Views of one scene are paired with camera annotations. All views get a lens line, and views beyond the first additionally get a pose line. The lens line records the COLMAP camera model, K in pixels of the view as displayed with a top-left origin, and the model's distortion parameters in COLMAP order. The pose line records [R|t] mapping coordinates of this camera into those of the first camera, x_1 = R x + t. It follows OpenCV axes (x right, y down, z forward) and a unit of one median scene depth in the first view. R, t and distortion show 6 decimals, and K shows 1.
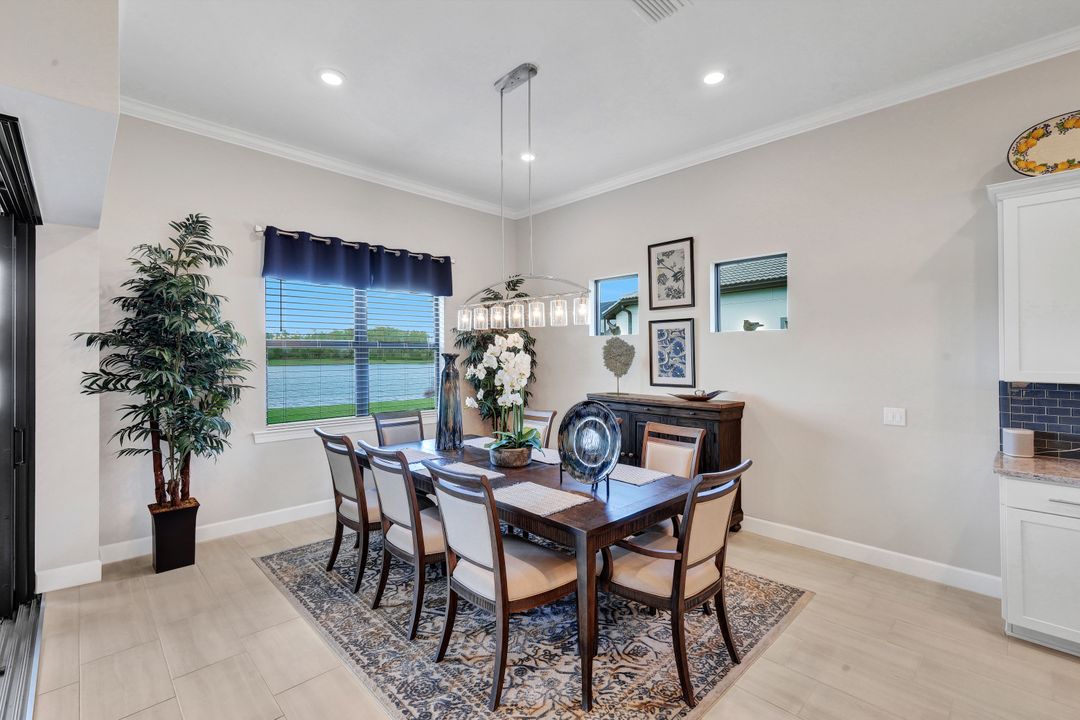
lens RADIAL K [[469.4, 0, 544.9], [0, 469.4, 356.2], [0, 0, 1]] dist [0.000060, 0.000225]
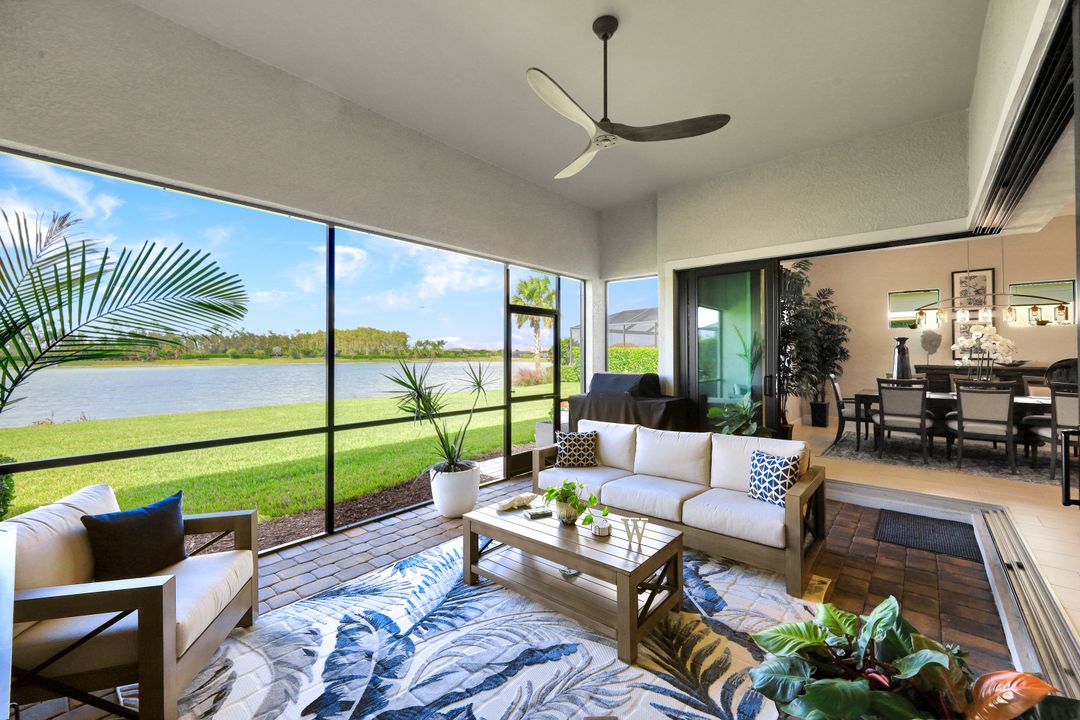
lens RADIAL K [[434.9, 0, 545.4], [0, 434.9, 349.8], [0, 0, 1]] dist [0.012710, -0.000119]
pose [[0.996111, -0.003527, 0.088039, -1.799411], [0.004784, 0.999890, -0.014066, 0.061729], [-0.087980, 0.014432, 0.996018, -0.518074]]
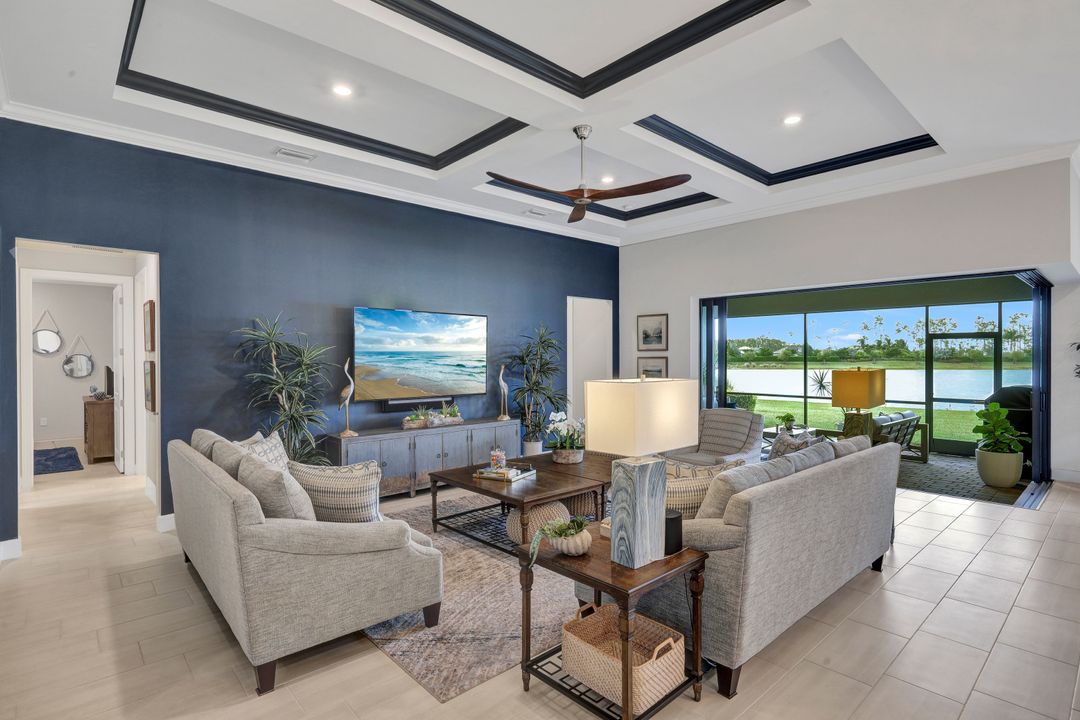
lens RADIAL K [[538.2, 0, 542.3], [0, 538.2, 357.9], [0, 0, 1]] dist [-0.000649, -0.000561]
pose [[-0.048888, -0.004783, -0.998793, 1.060100], [0.001544, 0.999987, -0.004864, 0.012599], [0.998803, -0.001780, -0.048880, -0.843128]]
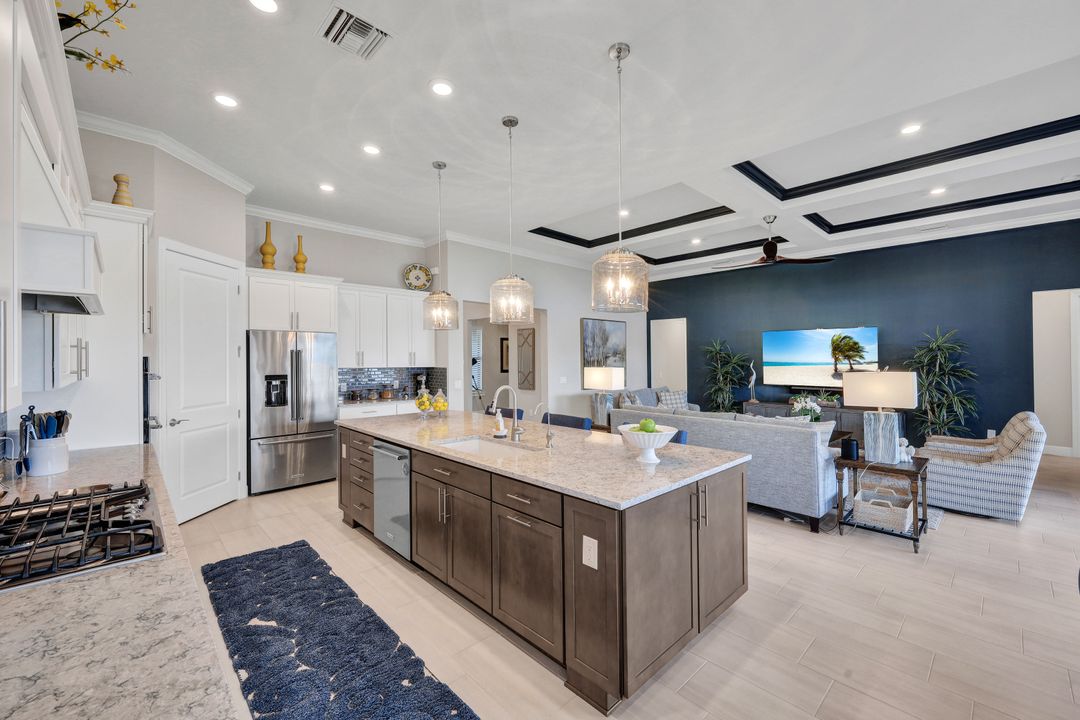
lens RADIAL K [[436.4, 0, 540.0], [0, 436.4, 360.0], [0, 0, 1]] dist [-0.000476, 0.000033]
pose [[-0.999685, -0.004454, 0.024682, 0.610957], [-0.004398, 0.999988, 0.002296, 0.003063], [-0.024692, 0.002187, -0.999693, 0.900926]]
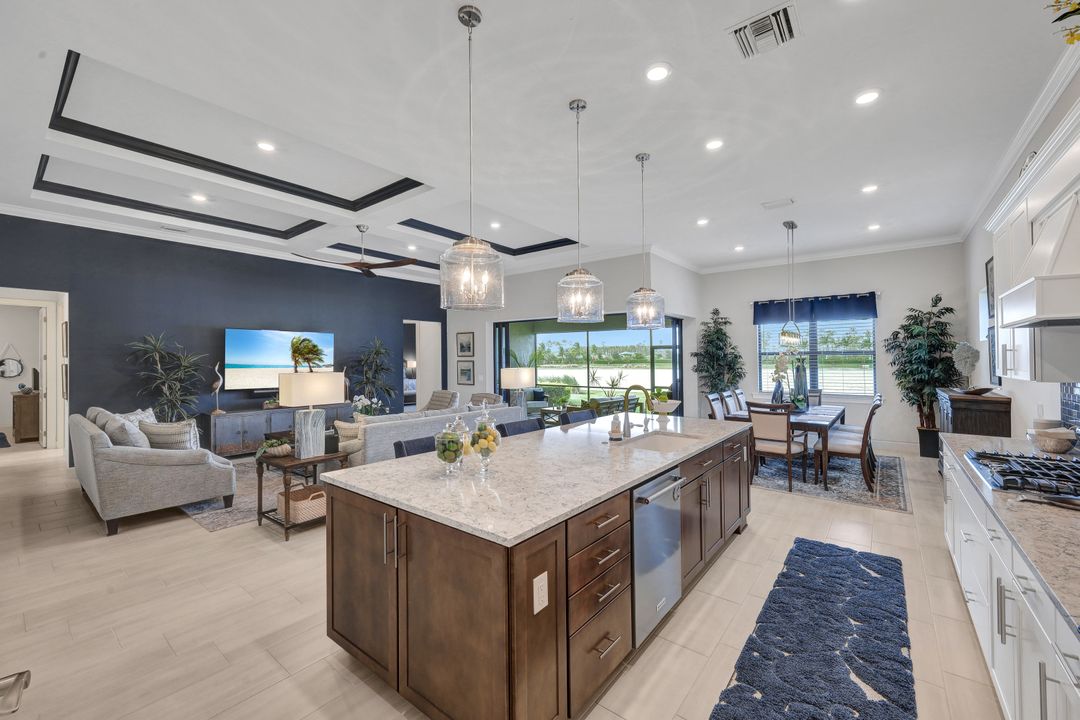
lens RADIAL K [[435.4, 0, 547.1], [0, 435.4, 356.3], [0, 0, 1]] dist [-0.000830, -0.000121]
pose [[0.124210, -0.014347, -0.992152, 1.605033], [0.003180, 0.999896, -0.014061, 0.011062], [0.992251, -0.001409, 0.124243, -0.287360]]
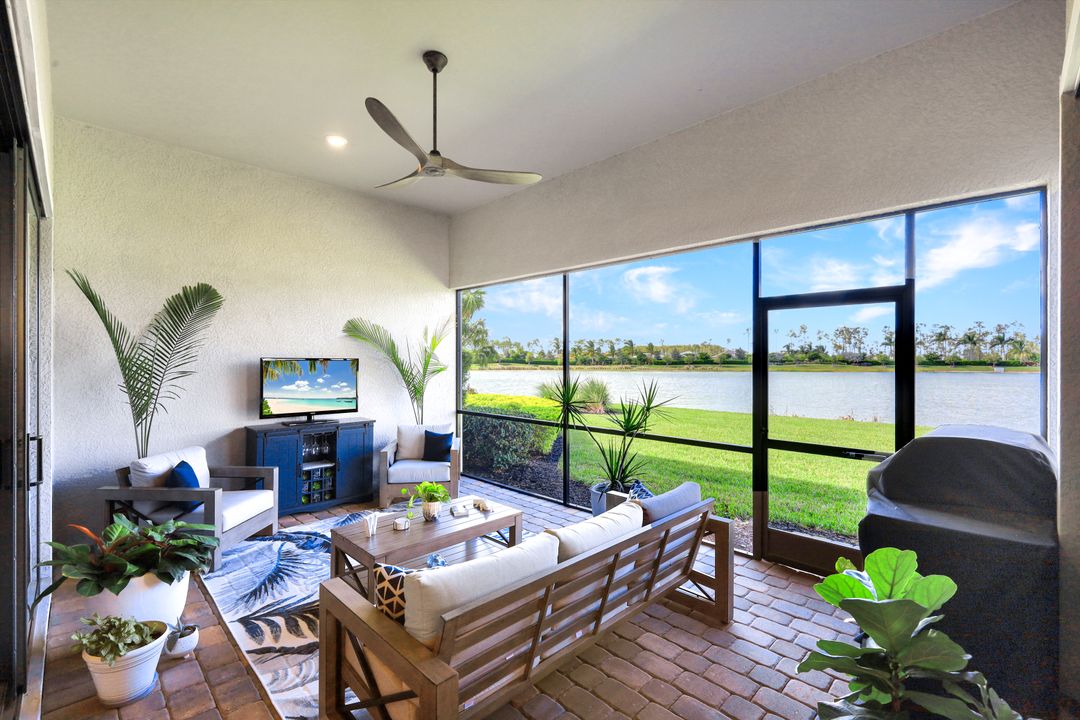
lens RADIAL K [[469.4, 0, 544.9], [0, 469.4, 356.2], [0, 0, 1]] dist [0.000060, 0.000225]
pose [[0.003105, -0.015913, -0.999869, -0.694293], [0.000472, 0.999873, -0.015911, 0.030480], [0.999995, -0.000422, 0.003112, 0.491791]]
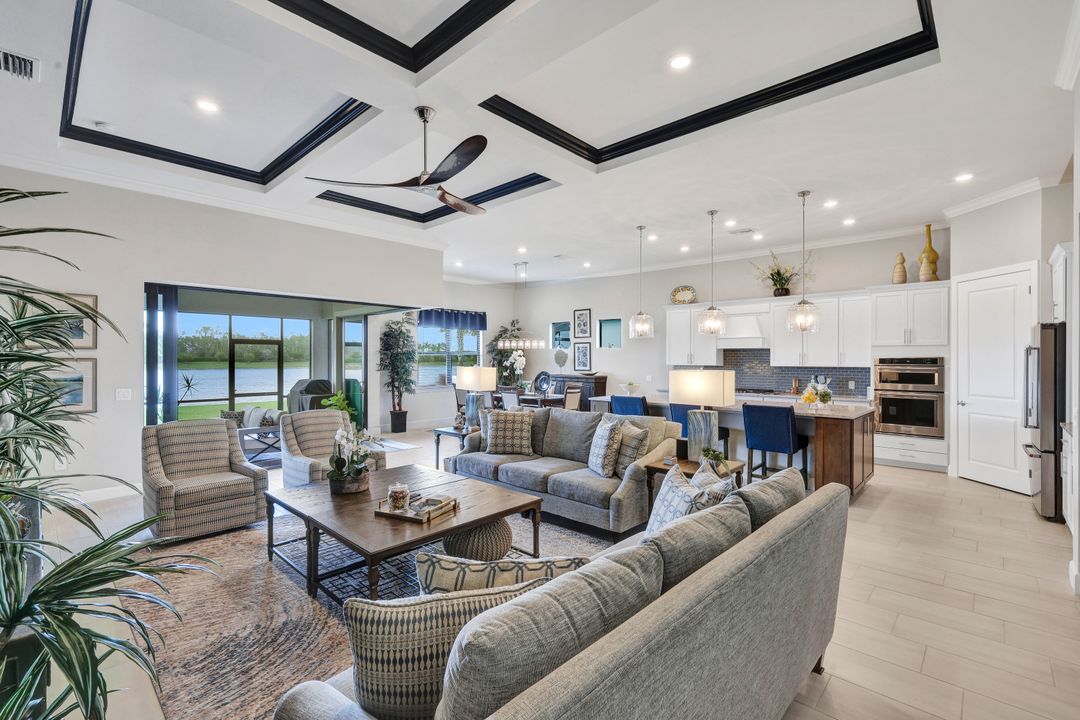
lens RADIAL K [[476.0, 0, 540.0], [0, 476.0, 360.0], [0, 0, 1]] dist [0.001067, -0.000114]
pose [[0.999577, -0.003330, 0.028884, -0.023486], [0.003215, 0.999987, 0.004040, 0.001218], [-0.028897, -0.003946, 0.999575, -1.886253]]
